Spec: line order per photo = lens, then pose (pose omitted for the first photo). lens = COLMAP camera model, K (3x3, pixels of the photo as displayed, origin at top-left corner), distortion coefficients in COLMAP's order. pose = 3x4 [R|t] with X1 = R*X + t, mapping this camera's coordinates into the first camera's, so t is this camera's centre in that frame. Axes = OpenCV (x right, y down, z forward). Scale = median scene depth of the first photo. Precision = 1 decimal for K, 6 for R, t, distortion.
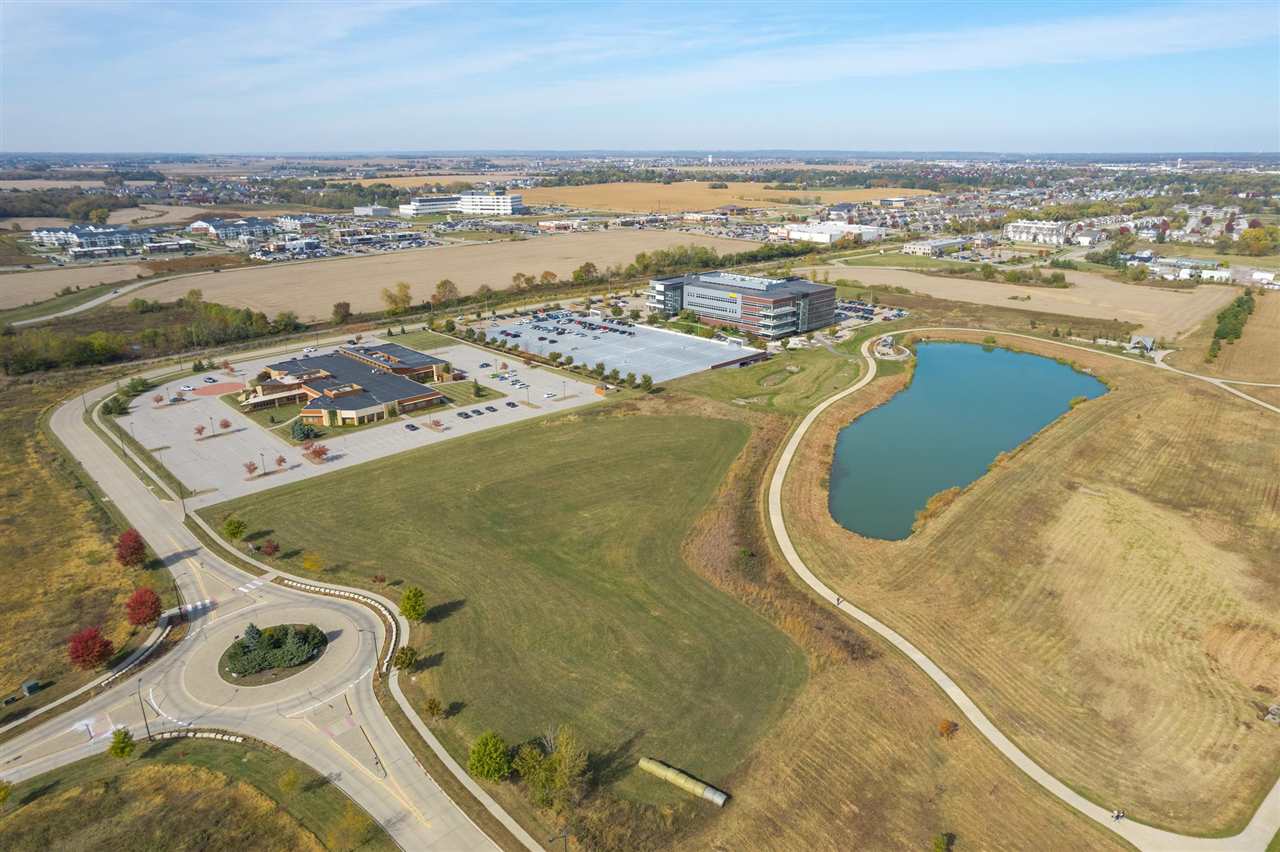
lens RADIAL K [[820.2, 0, 646.8], [0, 820.2, 427.7], [0, 0, 1]] dist [-0.051121, 0.057822]
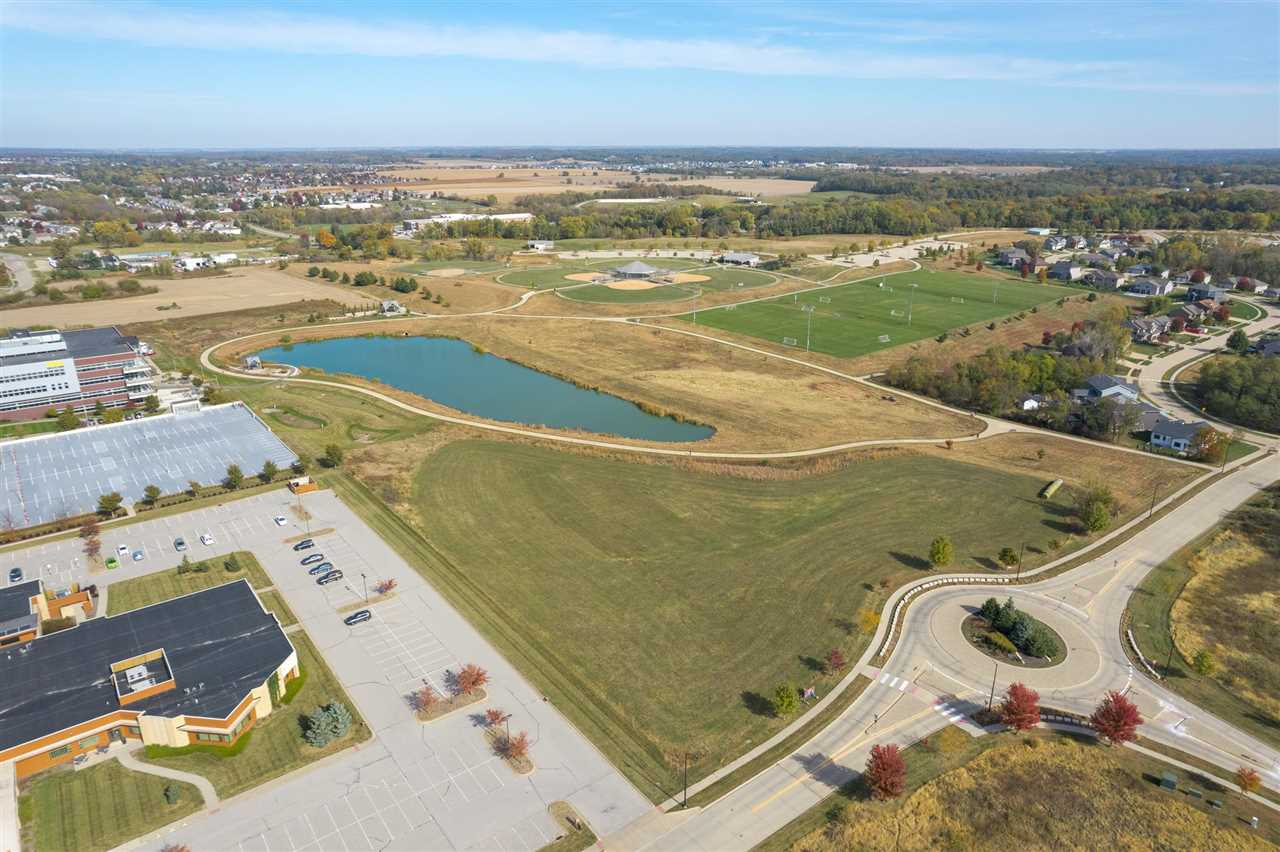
lens RADIAL K [[820.2, 0, 646.8], [0, 820.2, 427.7], [0, 0, 1]] dist [-0.051121, 0.057822]
pose [[0.110758, -0.327116, 0.938471, -0.925470], [0.323526, 0.904715, 0.277168, -0.265177], [-0.939715, 0.272921, 0.206035, 0.767037]]
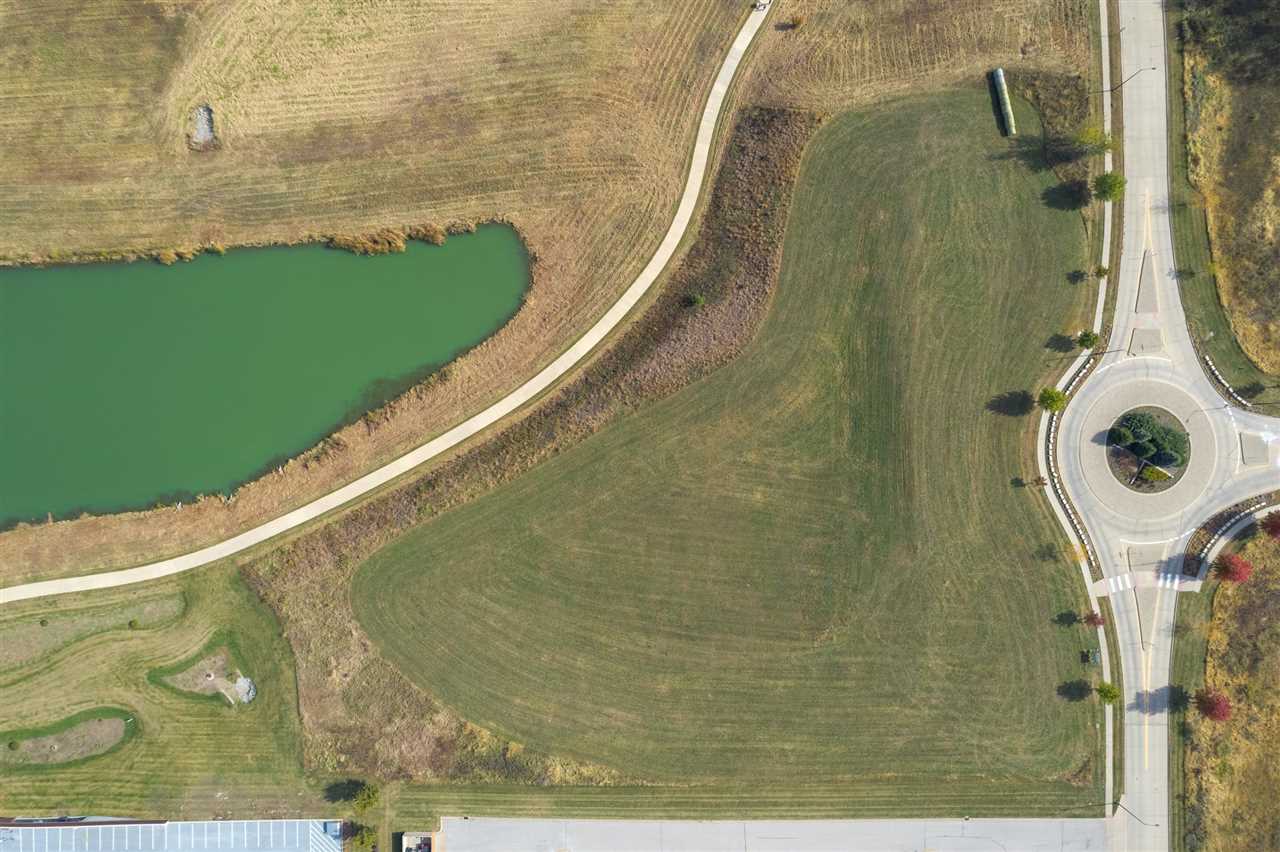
lens RADIAL K [[820.2, 0, 646.8], [0, 820.2, 427.7], [0, 0, 1]] dist [-0.051121, 0.057822]
pose [[-0.718415, -0.695609, 0.002927, 0.050778], [0.227456, -0.230932, 0.946009, -0.652036], [-0.657377, 0.680293, 0.324126, 0.715875]]
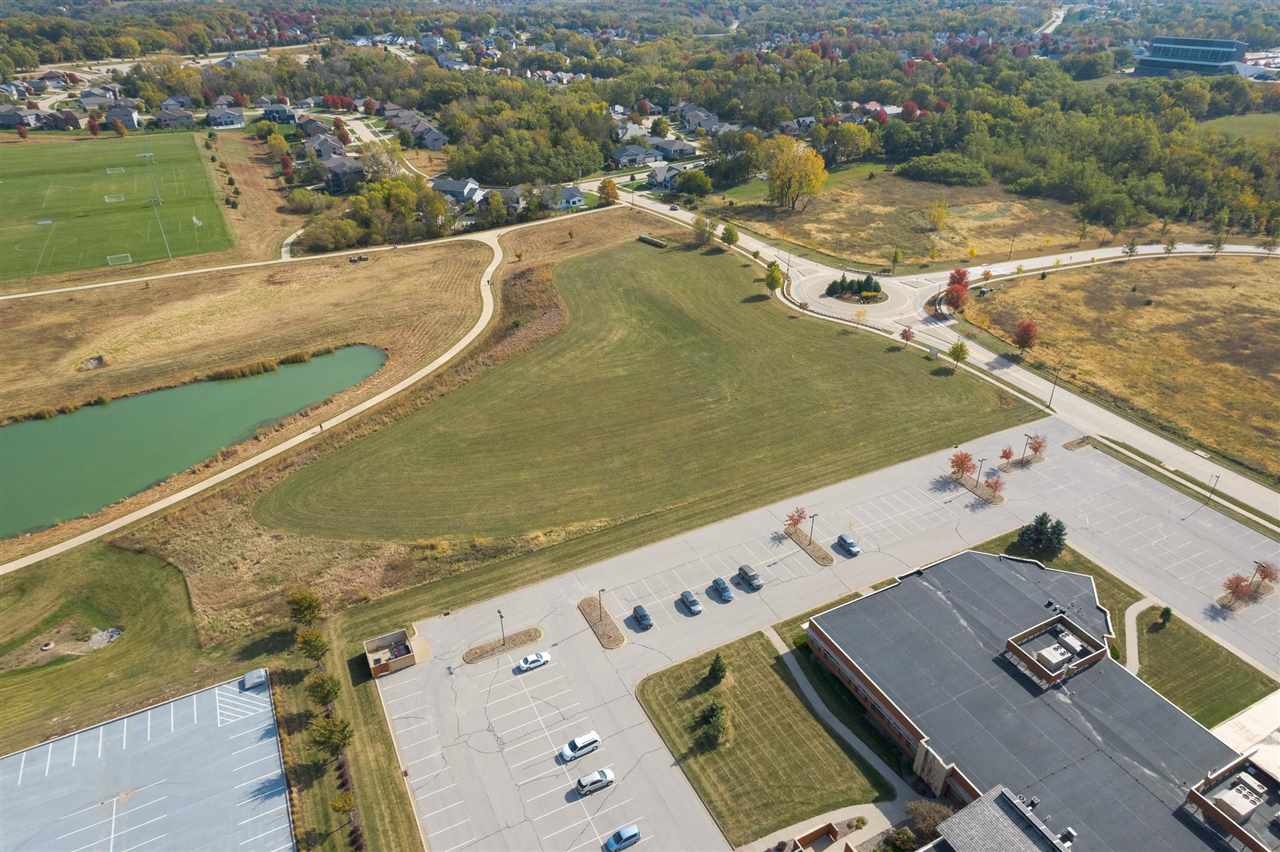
lens RADIAL K [[820.2, 0, 646.8], [0, 820.2, 427.7], [0, 0, 1]] dist [-0.051121, 0.057822]
pose [[-0.955234, -0.141959, 0.259568, -0.346758], [0.103187, 0.662400, 0.742010, -0.538932], [-0.277273, 0.735577, -0.618099, 1.554679]]
